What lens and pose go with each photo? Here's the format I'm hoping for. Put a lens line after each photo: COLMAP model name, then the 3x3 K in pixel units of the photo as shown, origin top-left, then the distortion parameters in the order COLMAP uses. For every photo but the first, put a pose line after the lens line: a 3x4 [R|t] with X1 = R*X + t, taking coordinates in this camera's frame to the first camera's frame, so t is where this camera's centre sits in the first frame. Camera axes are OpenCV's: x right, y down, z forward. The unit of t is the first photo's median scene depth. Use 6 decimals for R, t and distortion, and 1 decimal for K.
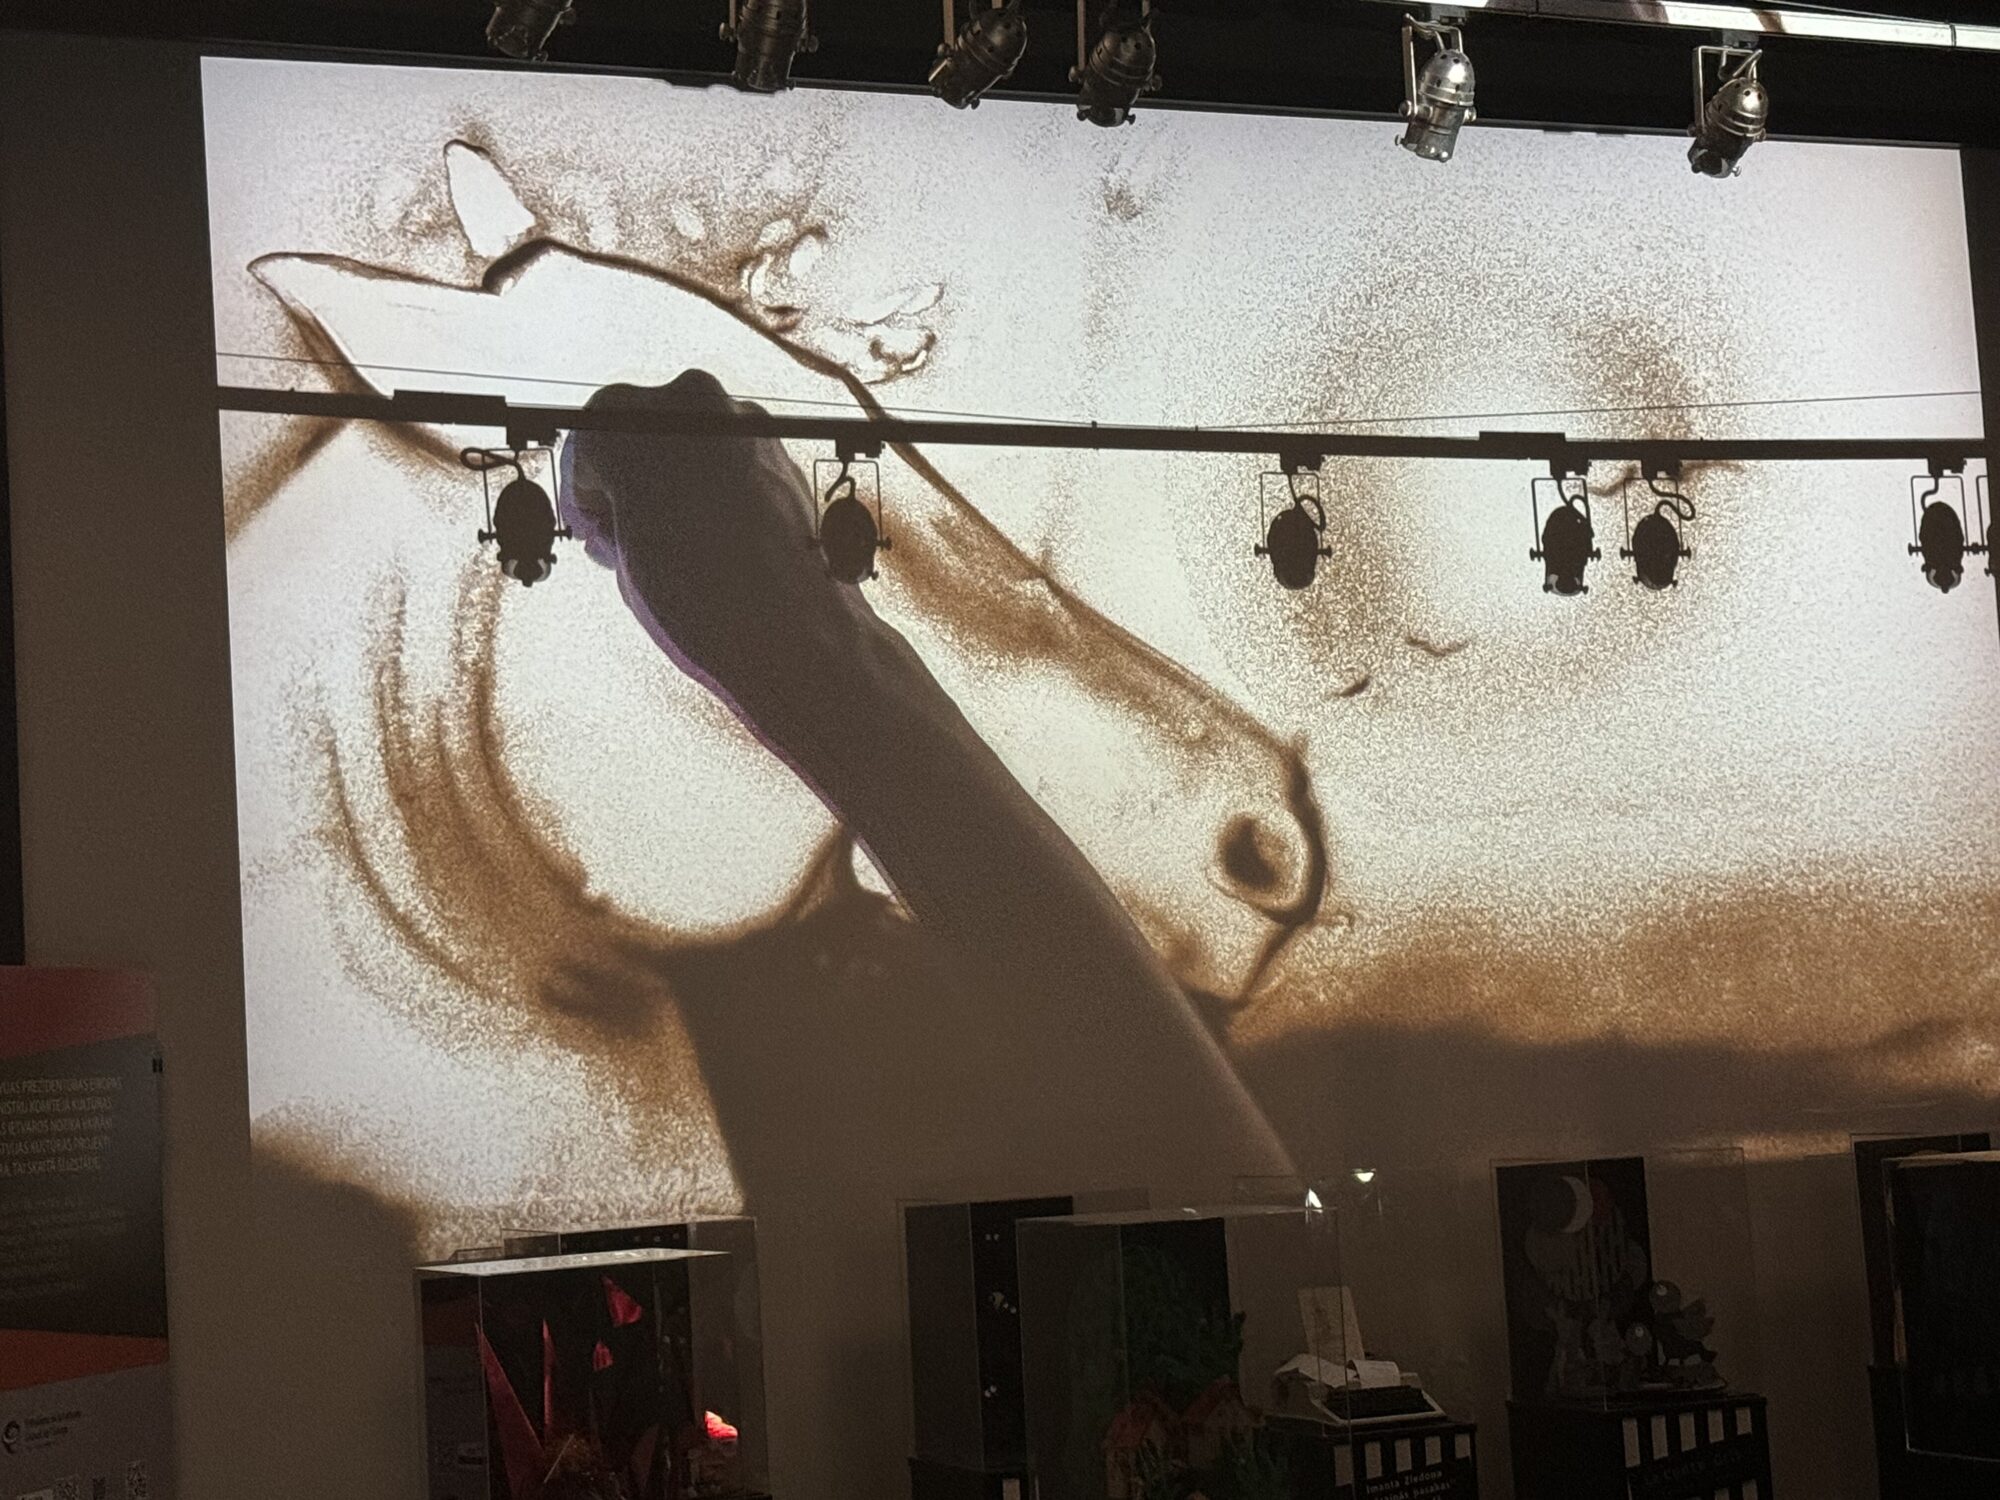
lens RADIAL K [[3750.0, 0, 1030.3], [0, 3750.0, 759.8], [0, 0, 1]] dist [0.118406, 0.000000]
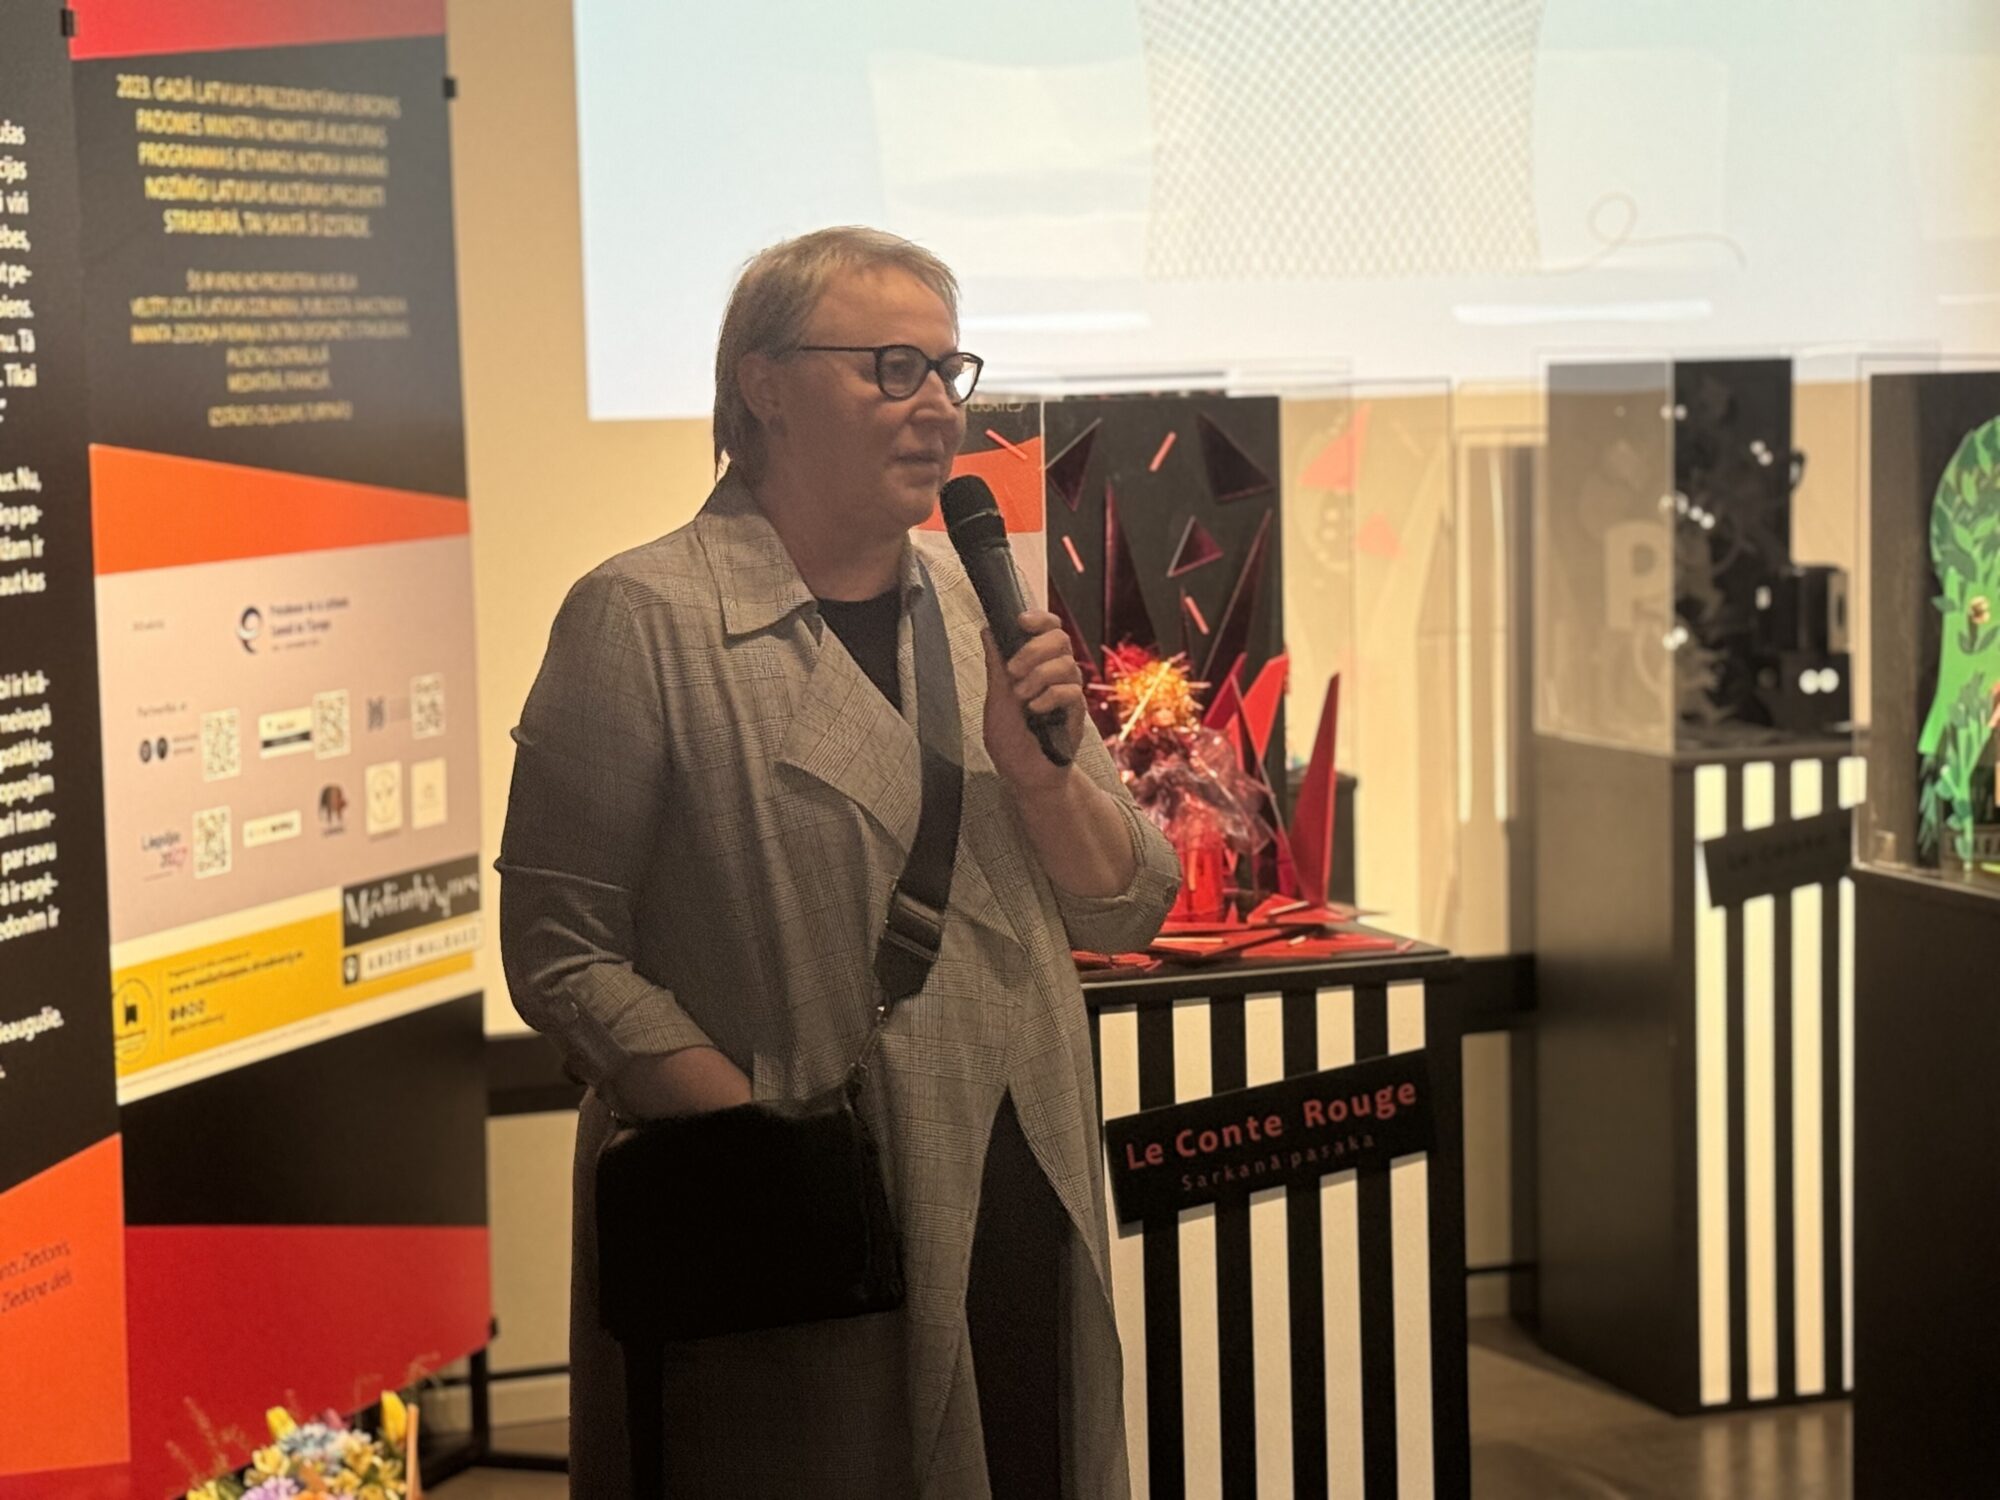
lens RADIAL K [[4239.9, 0, 1020.6], [0, 4239.9, 767.5], [0, 0, 1]] dist [0.104032, 0.000000]
pose [[0.997437, 0.043774, -0.056602, -0.081237], [-0.032201, 0.981015, 0.191240, 0.049693], [0.063899, -0.188927, 0.979910, 0.247802]]
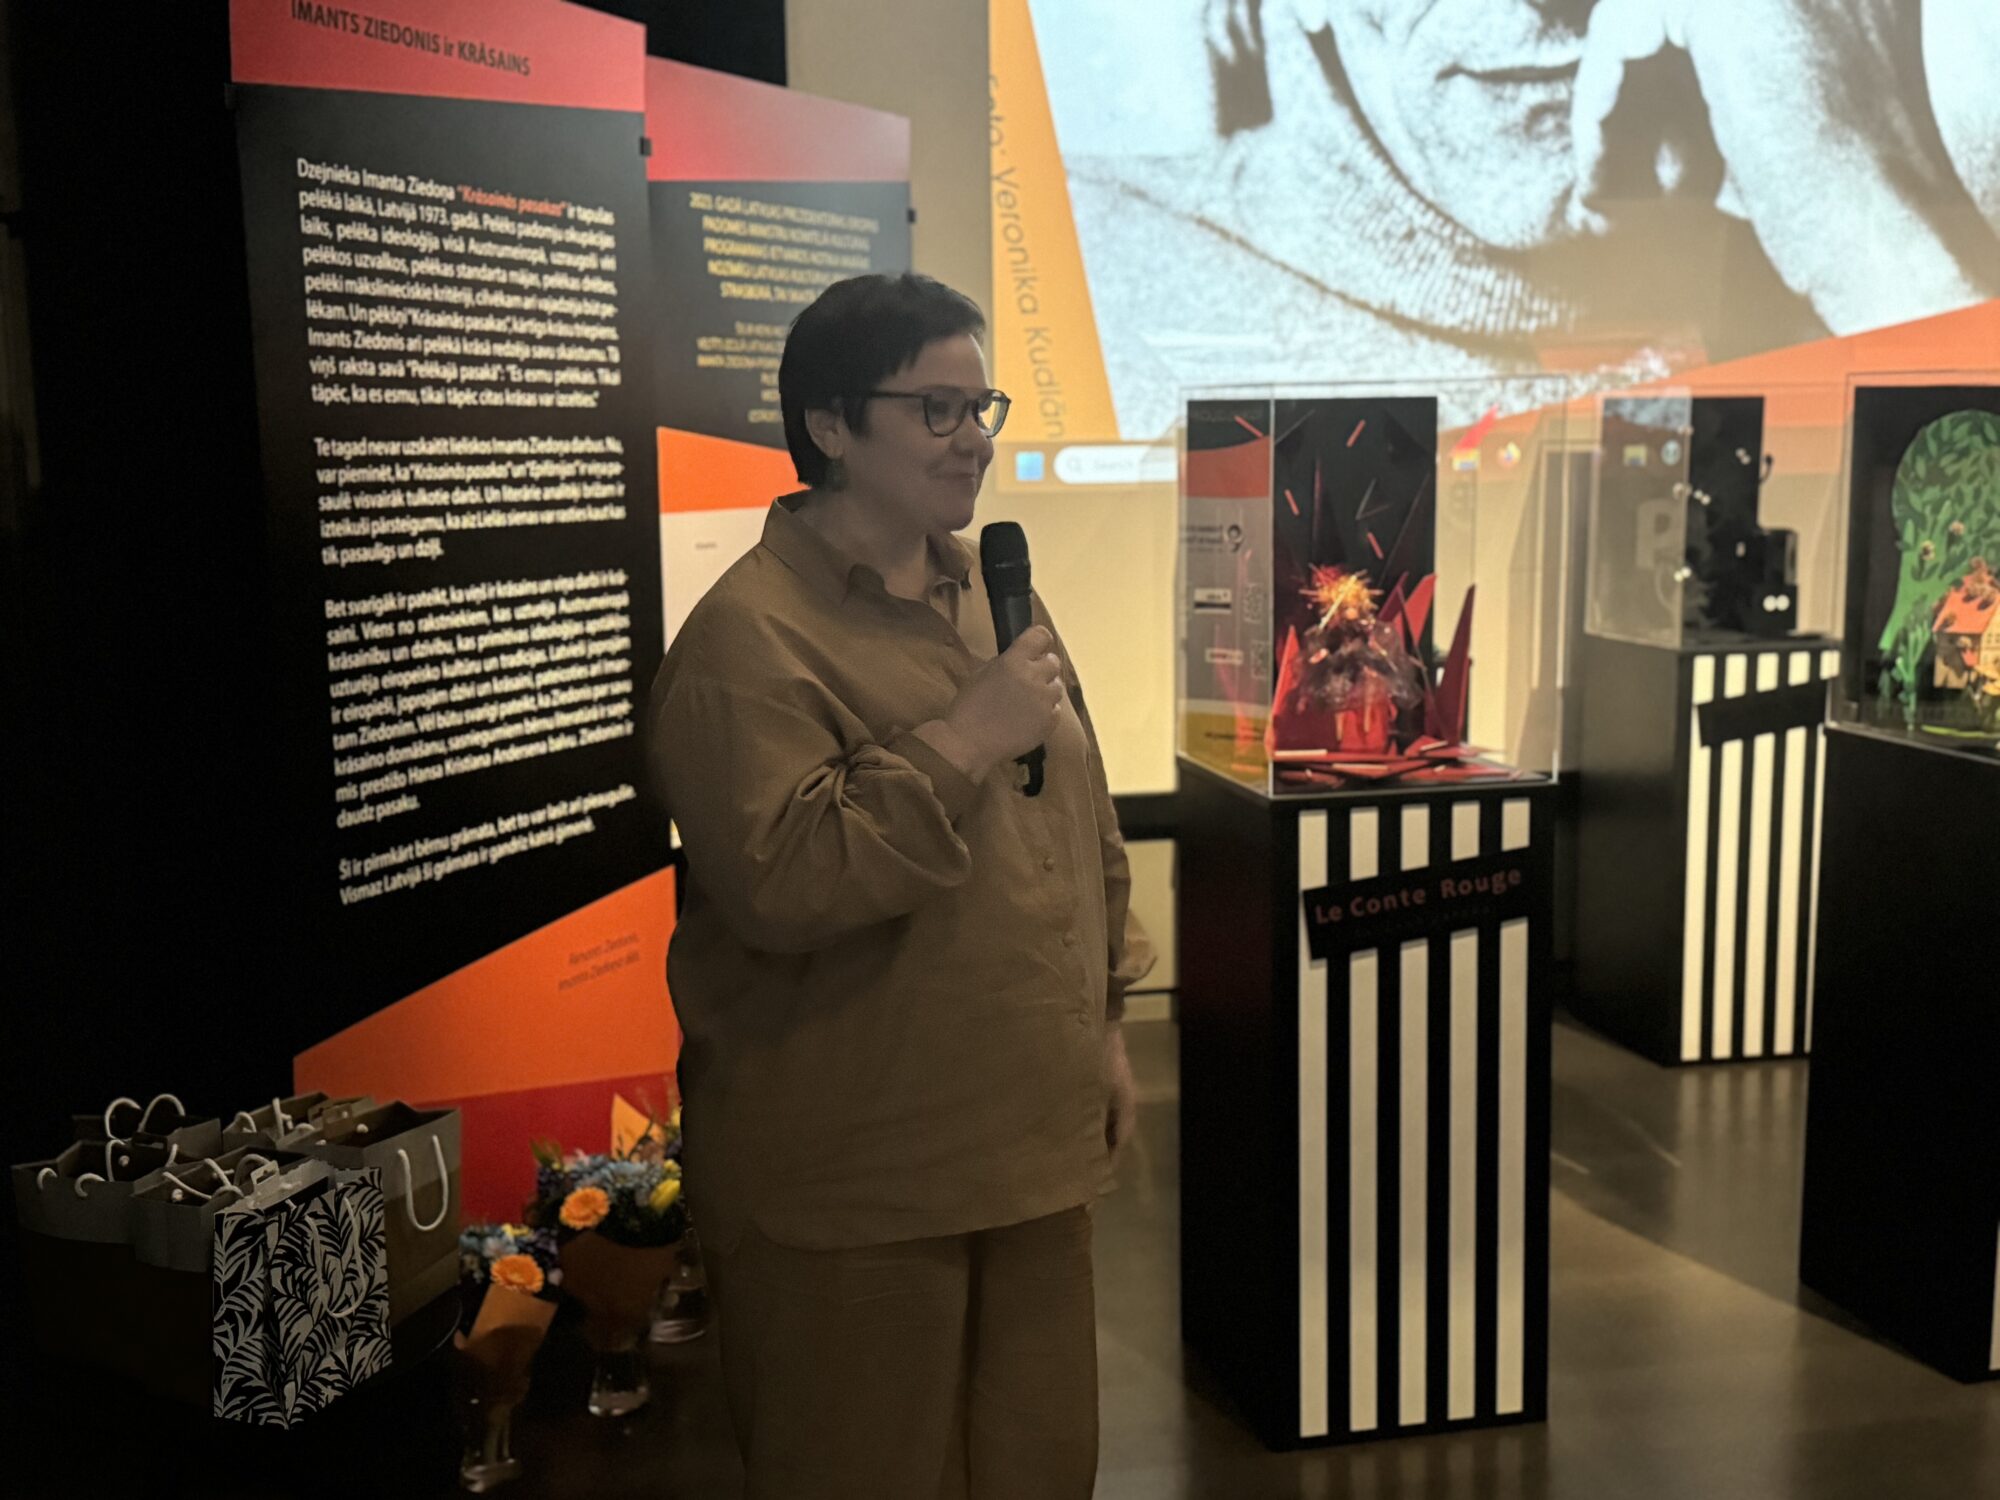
lens RADIAL K [[2166.1, 0, 1006.4], [0, 2166.1, 753.1], [0, 0, 1]] dist [0.095778, 0.000000]
pose [[0.982395, 0.074196, -0.171448, -0.085503], [-0.031132, 0.969935, 0.241363, 0.075038], [0.184202, -0.231776, 0.955170, 0.371708]]
